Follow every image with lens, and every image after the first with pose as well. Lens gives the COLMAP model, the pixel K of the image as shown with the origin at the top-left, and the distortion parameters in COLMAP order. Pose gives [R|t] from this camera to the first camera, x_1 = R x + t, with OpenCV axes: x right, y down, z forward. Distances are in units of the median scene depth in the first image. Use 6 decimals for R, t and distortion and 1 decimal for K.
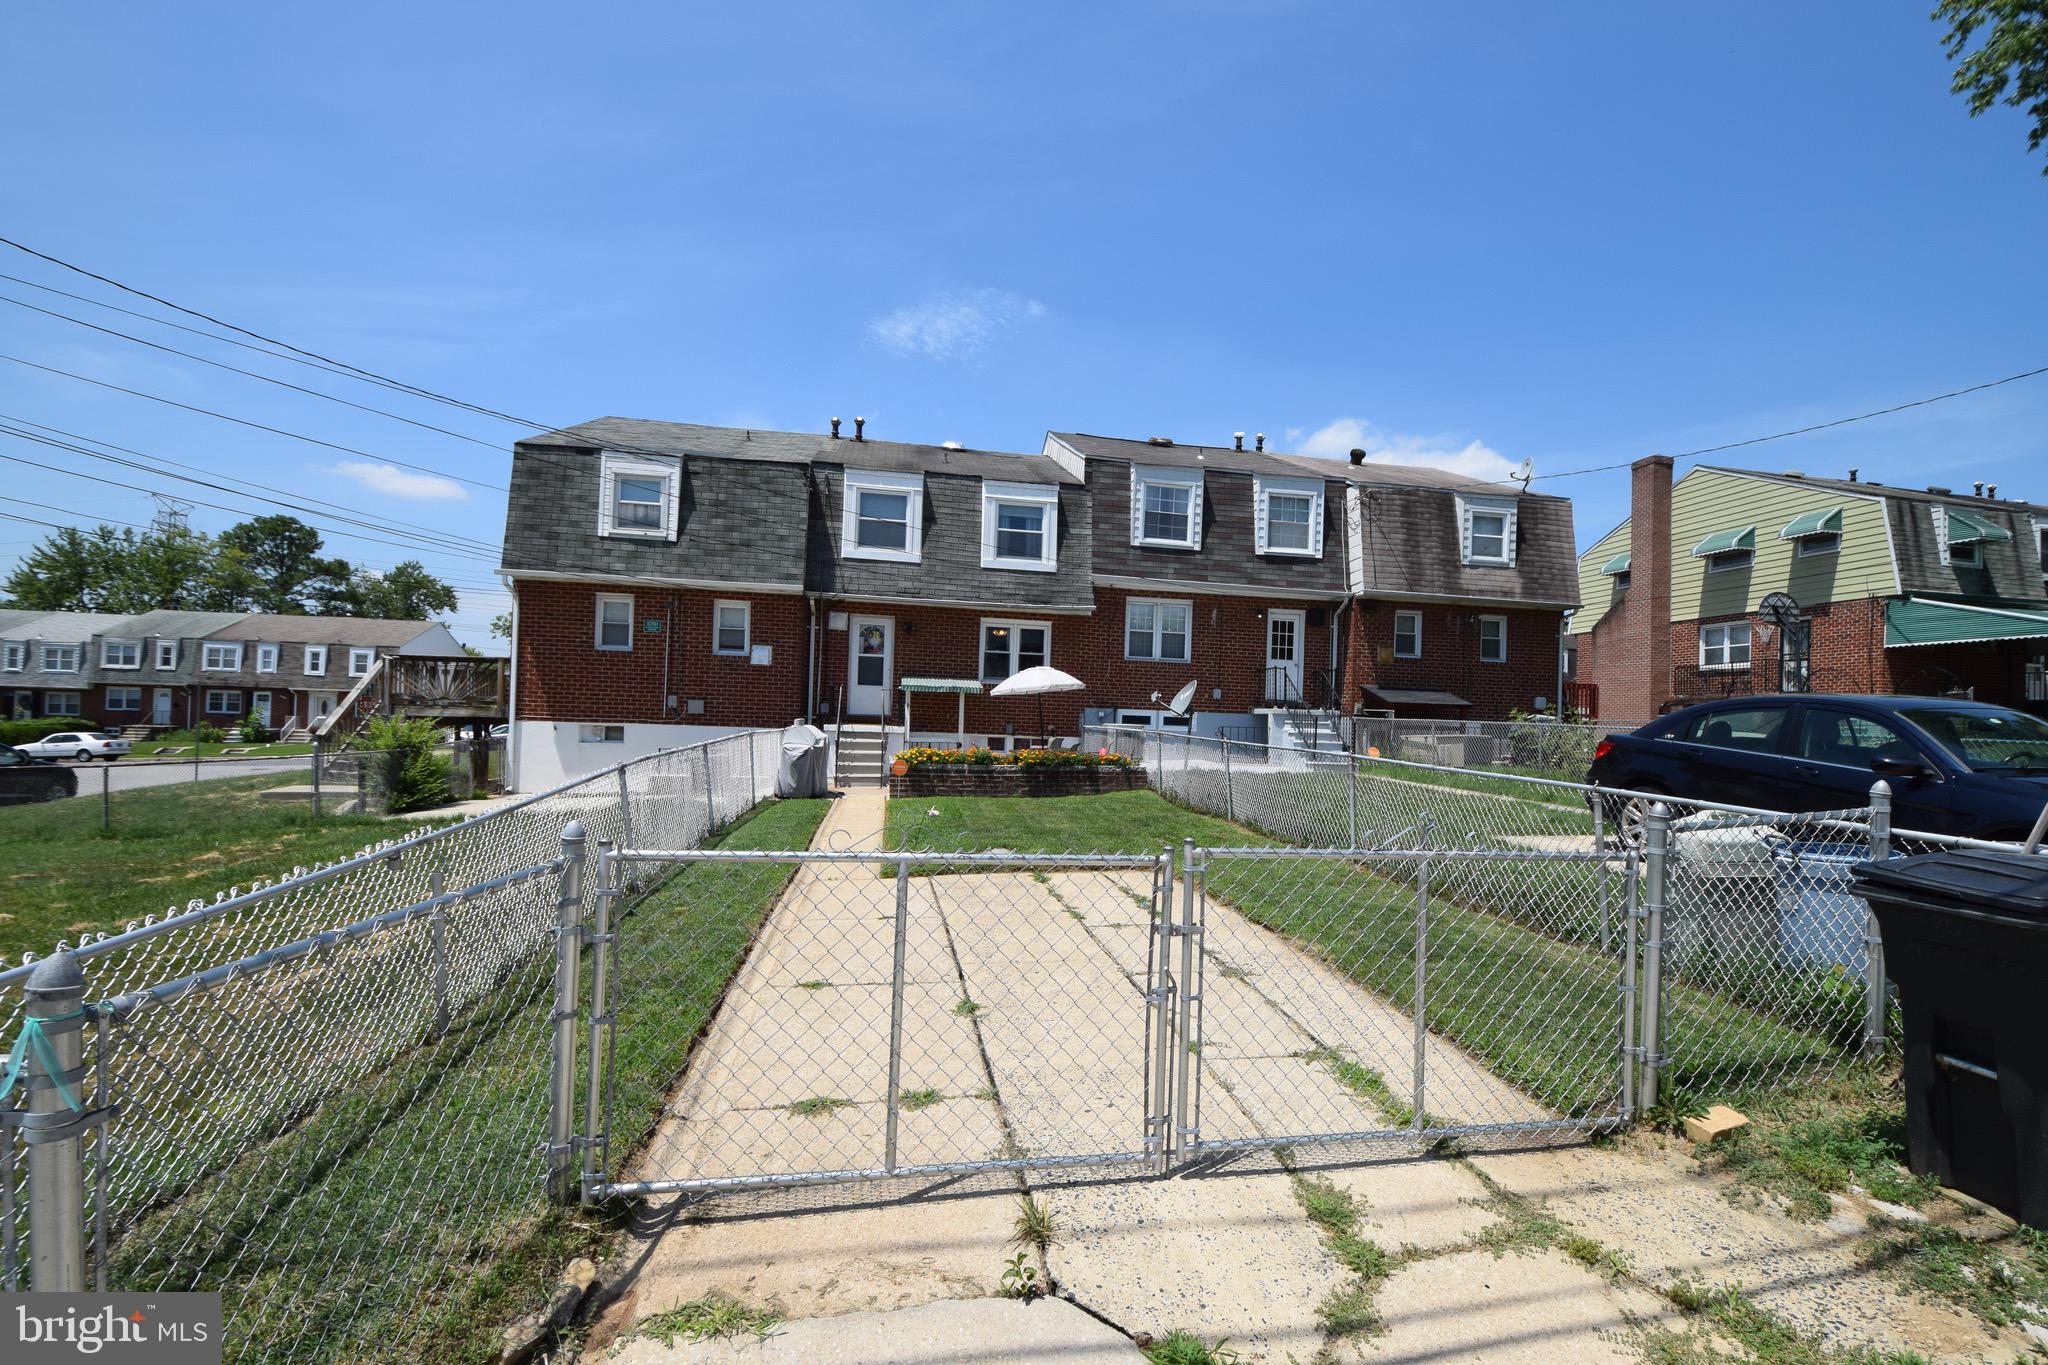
lens RADIAL K [[900.4, 0, 1049.0], [0, 900.4, 711.5], [0, 0, 1]] dist [0.014190, -0.022642]
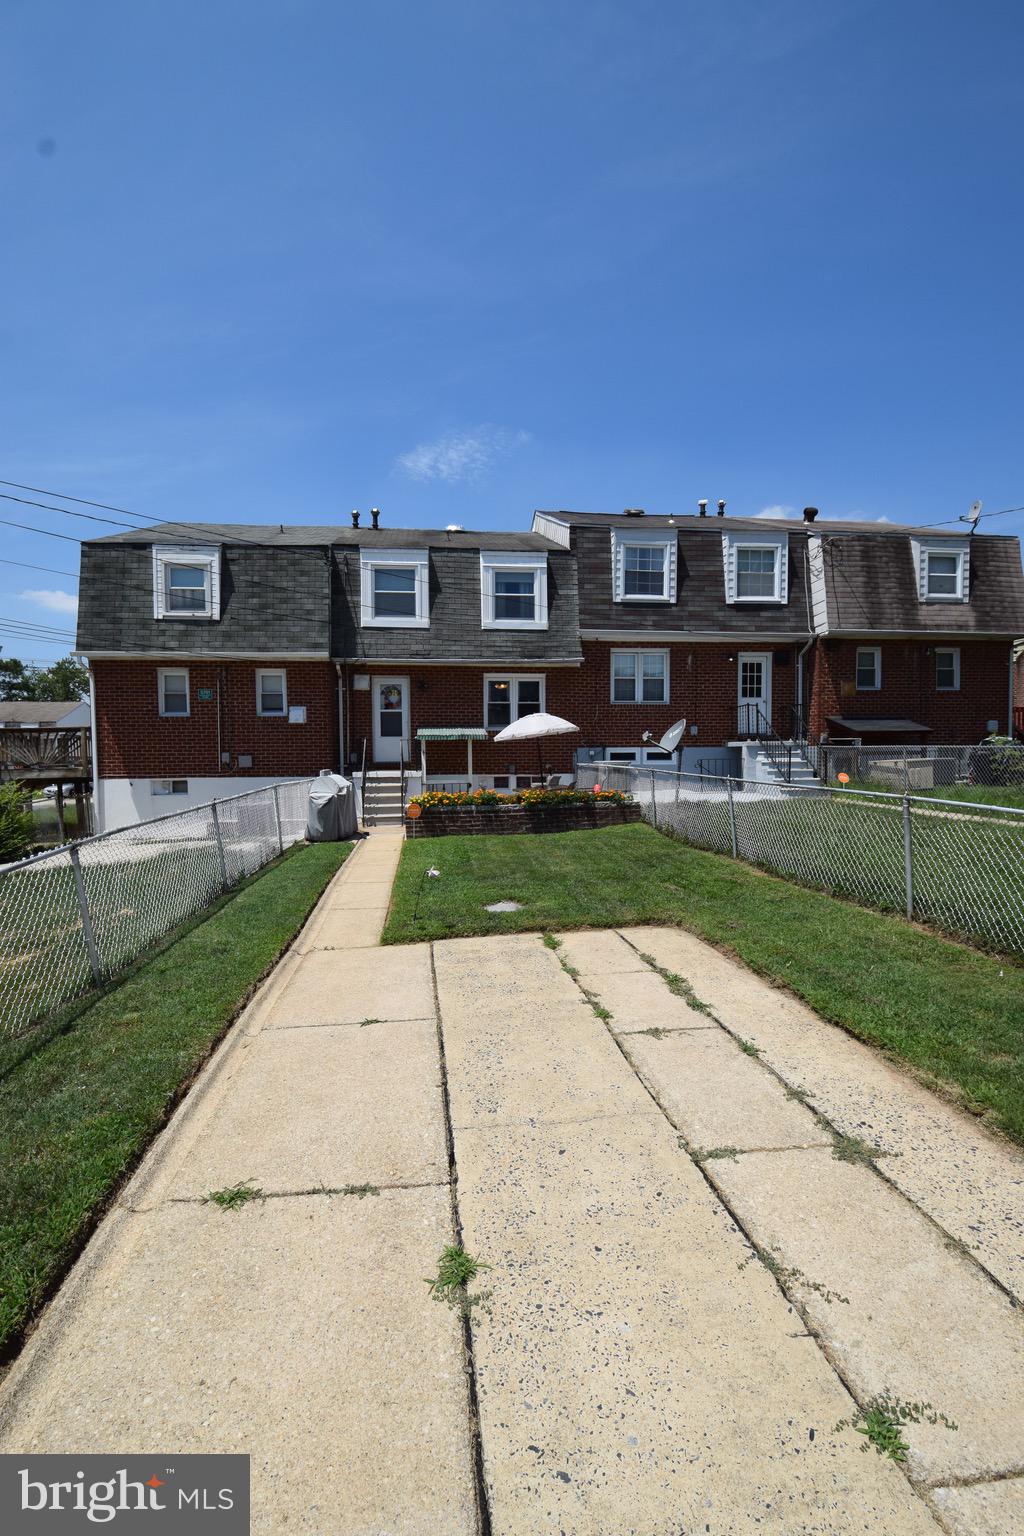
lens RADIAL K [[675.3, 0, 486.6], [0, 675.3, 787.6], [0, 0, 1]] dist [0.014190, -0.022642]
pose [[0.995727, -0.037432, -0.084419, -0.004410], [0.042113, 0.997632, 0.054374, -0.005254], [0.082184, -0.057697, 0.994946, 0.132773]]
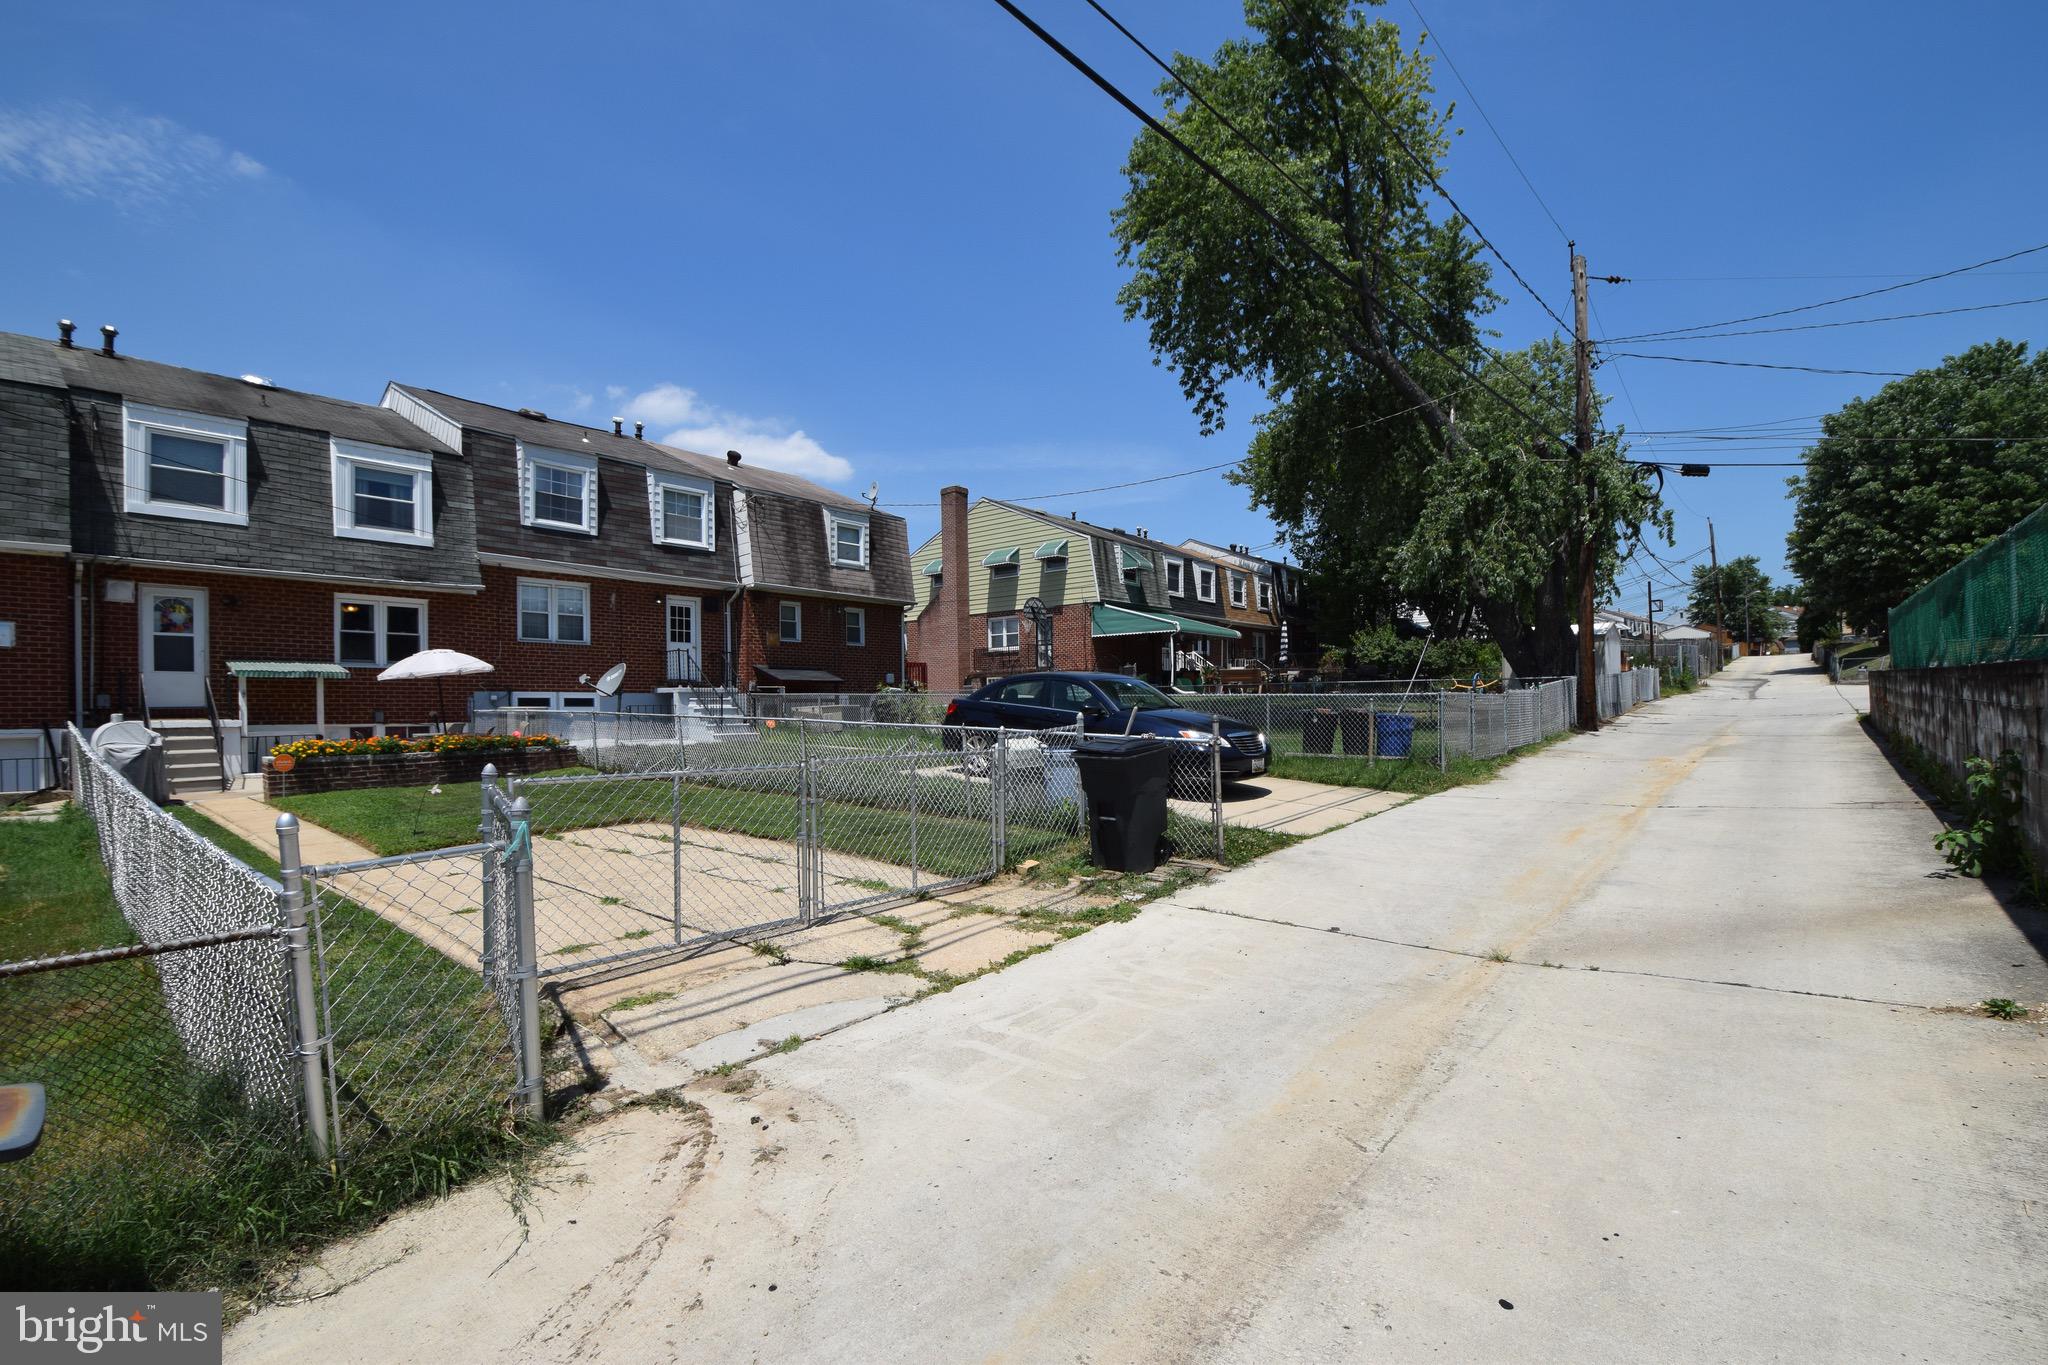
lens RADIAL K [[900.4, 0, 1049.0], [0, 900.4, 711.5], [0, 0, 1]] dist [0.014190, -0.022642]
pose [[0.765831, -0.040826, 0.641744, -0.109842], [0.024206, 0.999105, 0.034674, -0.001161], [-0.642586, -0.011020, 0.766134, -0.128568]]
